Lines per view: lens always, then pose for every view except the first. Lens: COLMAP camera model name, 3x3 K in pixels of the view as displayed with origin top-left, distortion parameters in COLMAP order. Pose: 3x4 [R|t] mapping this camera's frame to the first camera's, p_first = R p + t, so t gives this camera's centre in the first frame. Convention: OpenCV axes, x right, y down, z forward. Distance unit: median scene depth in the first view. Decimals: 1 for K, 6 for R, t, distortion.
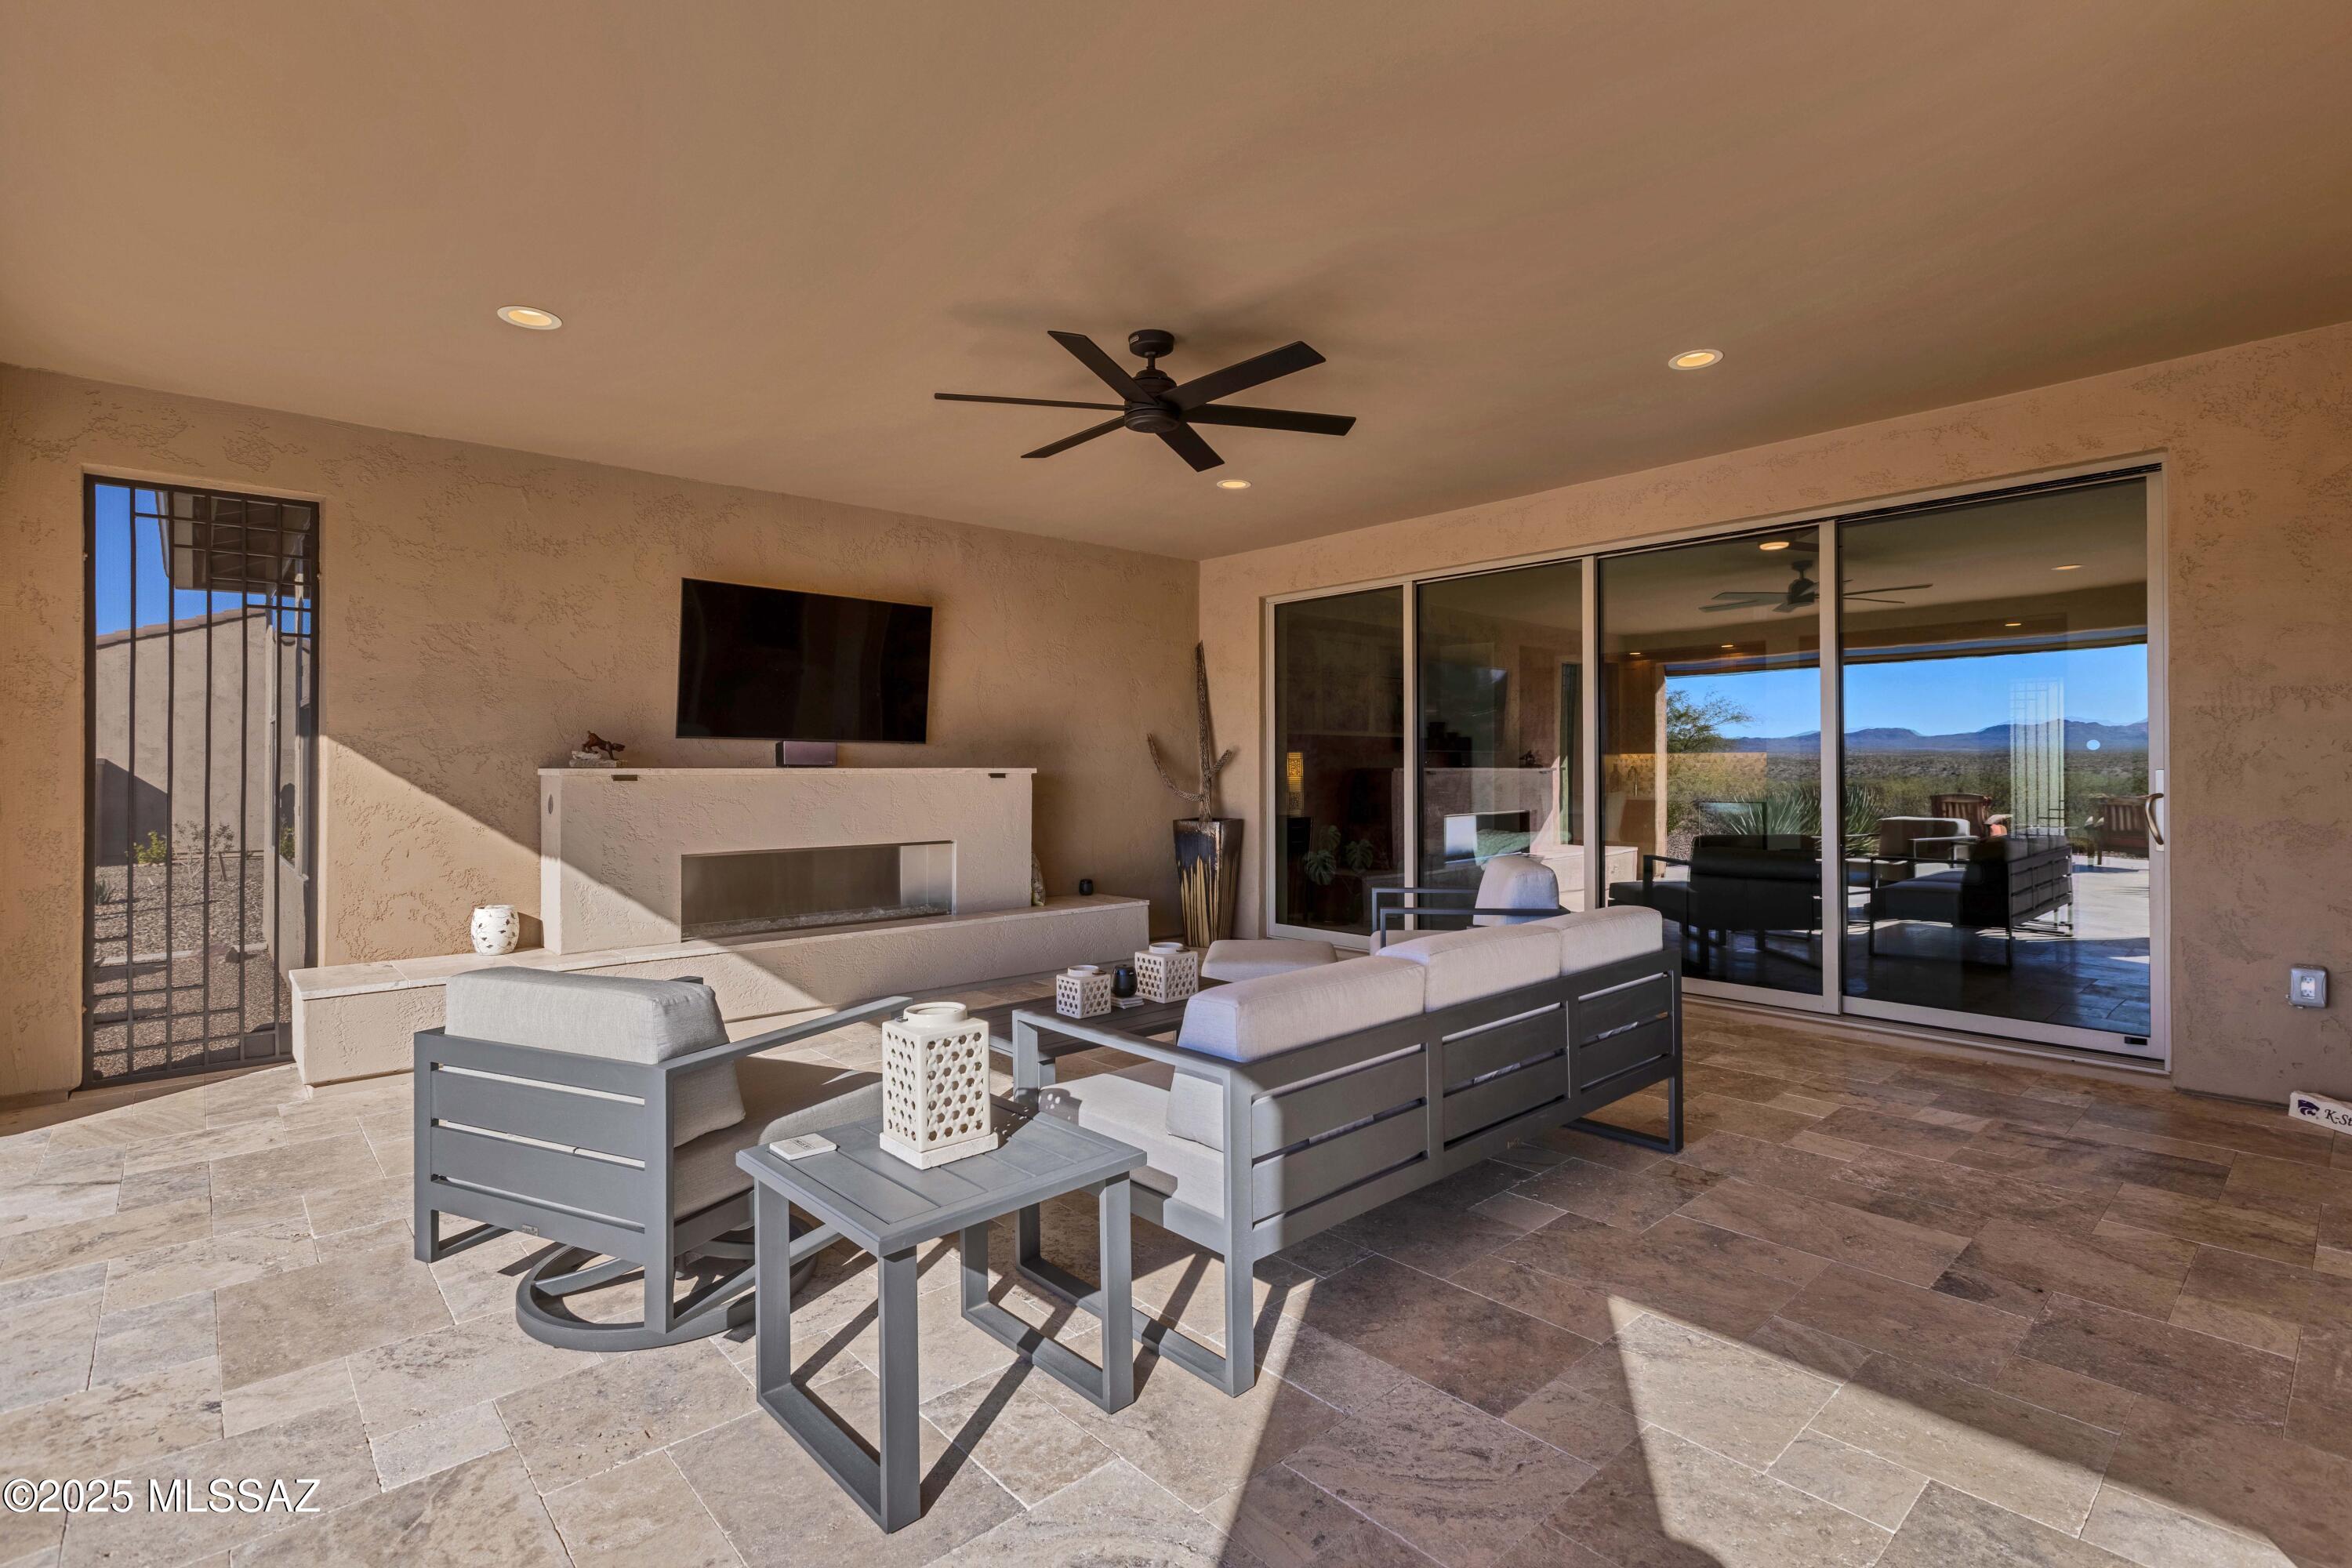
lens RADIAL K [[1104.6, 0, 1181.5], [0, 1104.6, 764.4], [0, 0, 1]] dist [0.001823, -0.000227]
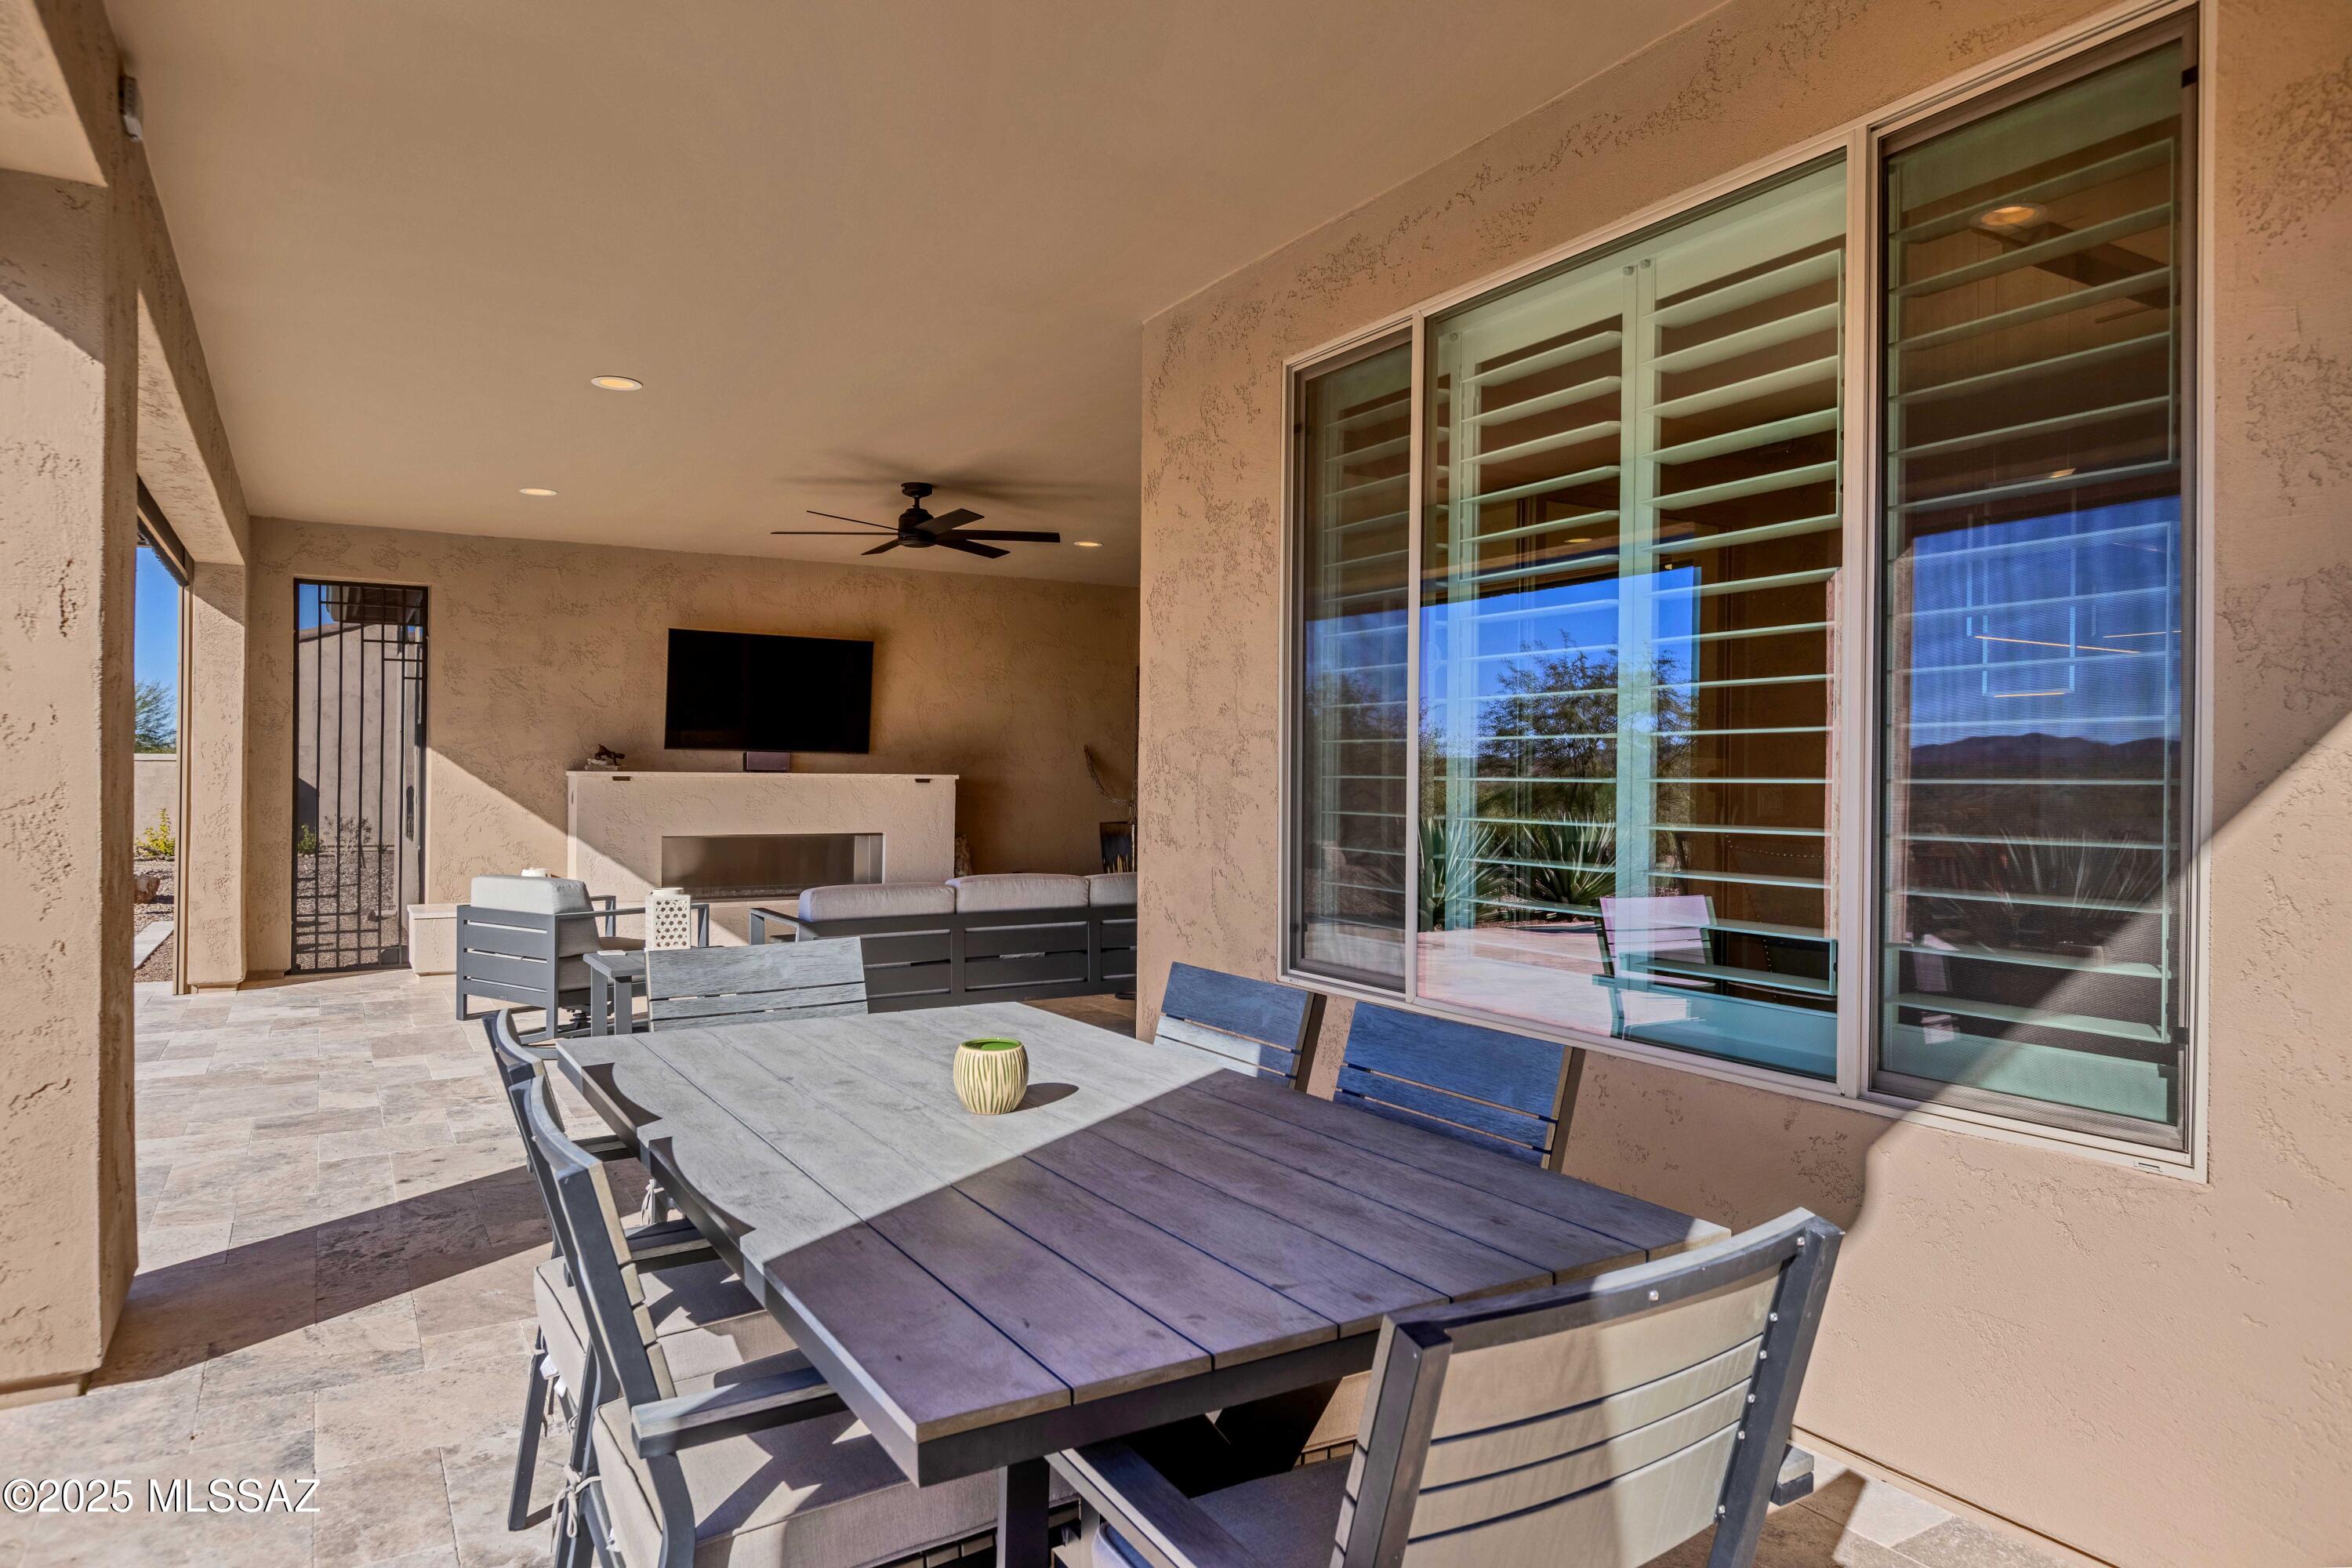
lens RADIAL K [[1442.3, 0, 1176.0], [0, 1442.3, 784.0], [0, 0, 1]] dist [-0.004860, -0.000391]
pose [[0.980268, 0.013097, -0.197238, 0.533946], [-0.011199, 0.999880, 0.010734, -0.008176], [0.197355, -0.008313, 0.980297, -0.631391]]
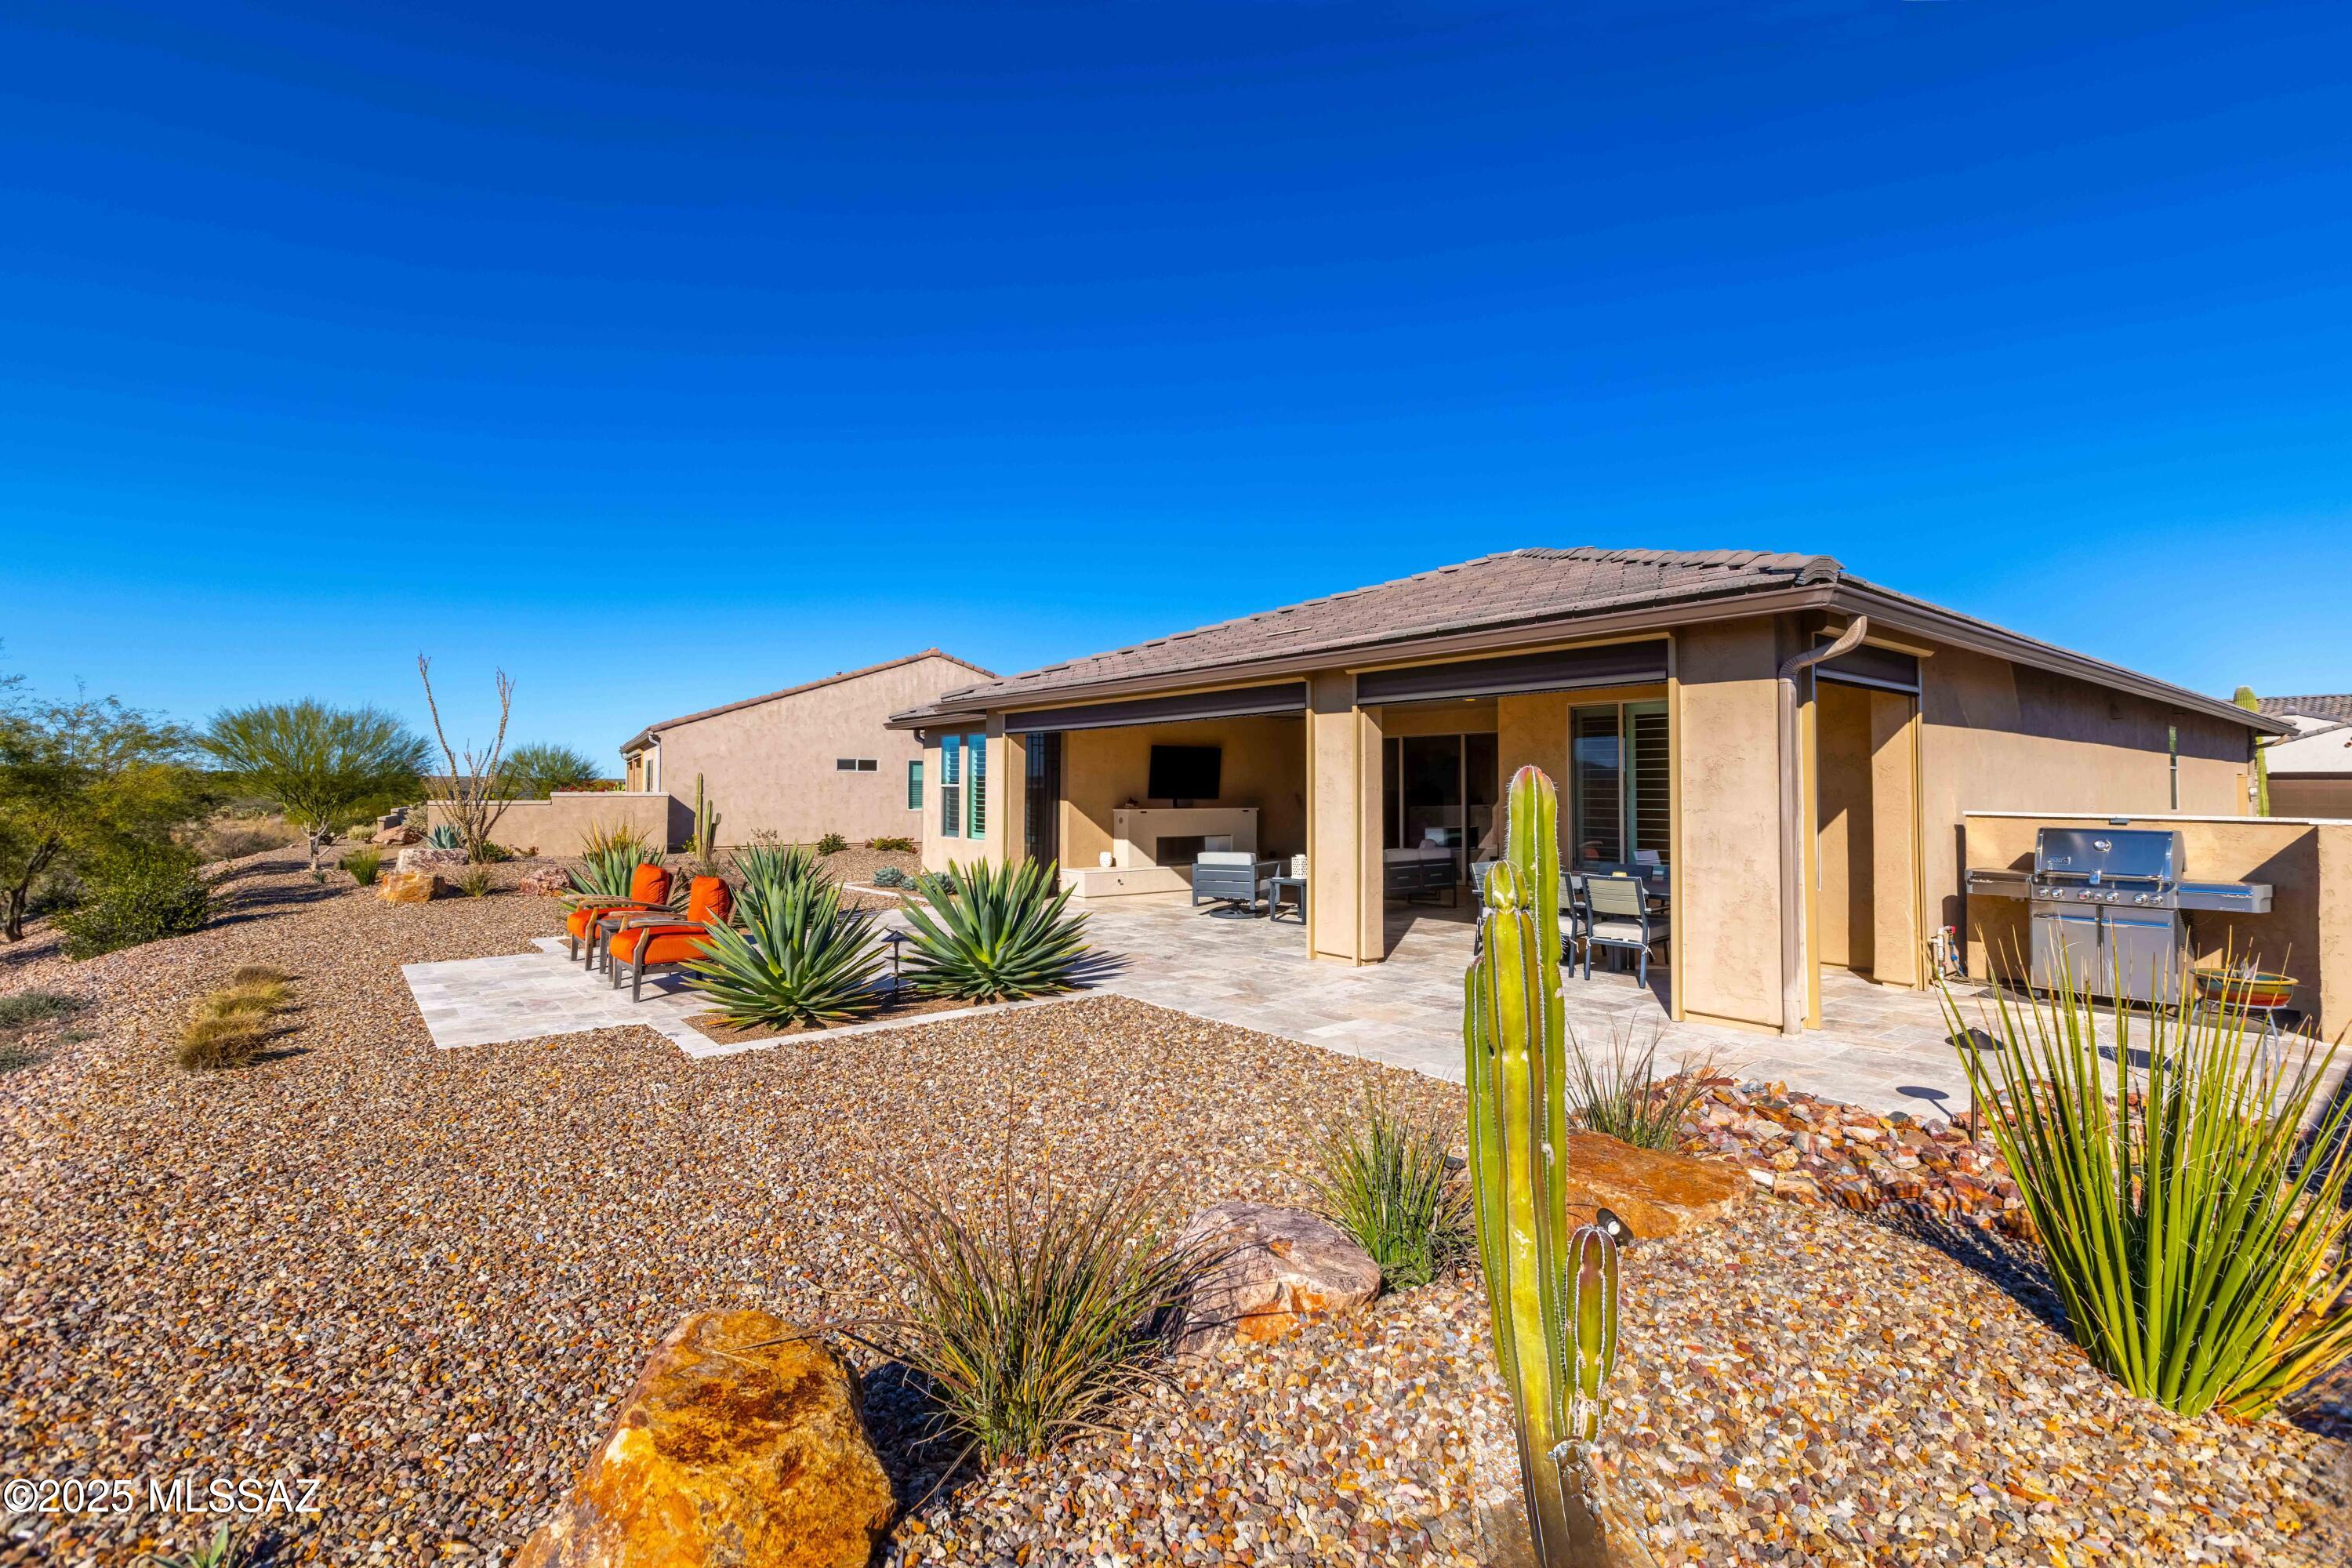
lens RADIAL K [[1075.0, 0, 1187.9], [0, 1075.0, 818.6], [0, 0, 1]] dist [-0.002180, -0.000229]
pose [[0.998198, 0.004003, -0.059872, -0.203640], [-0.001923, 0.999394, 0.034759, -0.077213], [0.059975, -0.034581, 0.997601, -2.050242]]
